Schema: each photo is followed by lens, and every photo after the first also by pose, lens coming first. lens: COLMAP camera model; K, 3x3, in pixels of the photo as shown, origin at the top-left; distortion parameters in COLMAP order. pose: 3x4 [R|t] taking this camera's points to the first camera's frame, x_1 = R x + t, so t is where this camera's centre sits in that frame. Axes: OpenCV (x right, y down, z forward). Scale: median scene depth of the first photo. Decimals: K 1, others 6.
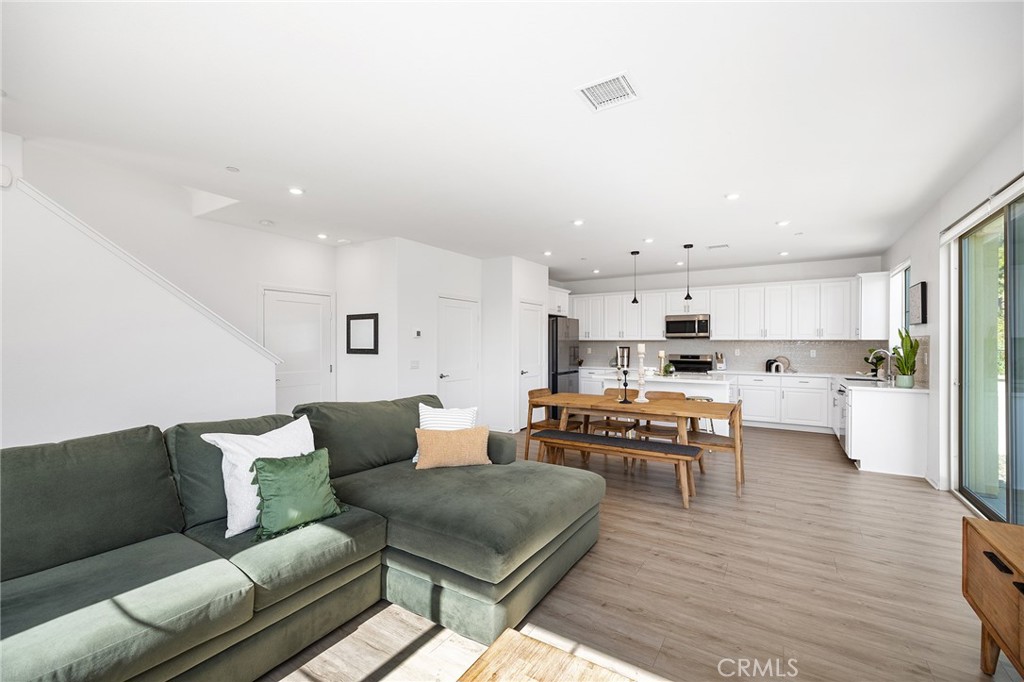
lens RADIAL K [[431.2, 0, 511.9], [0, 431.2, 343.7], [0, 0, 1]] dist [0.000105, 0.000099]
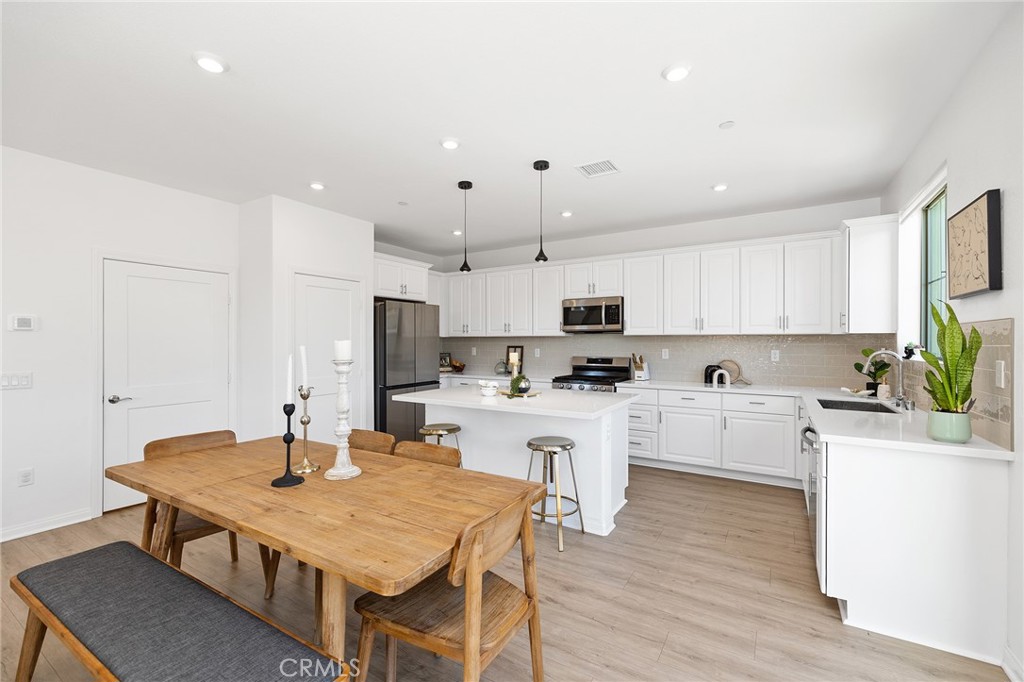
lens RADIAL K [[431.2, 0, 514.9], [0, 431.2, 340.5], [0, 0, 1]] dist [0.000105, 0.000099]
pose [[0.999849, -0.002800, 0.017151, 0.301012], [0.002860, 0.999990, -0.003459, 0.001414], [-0.017141, 0.003507, 0.999847, 0.367844]]
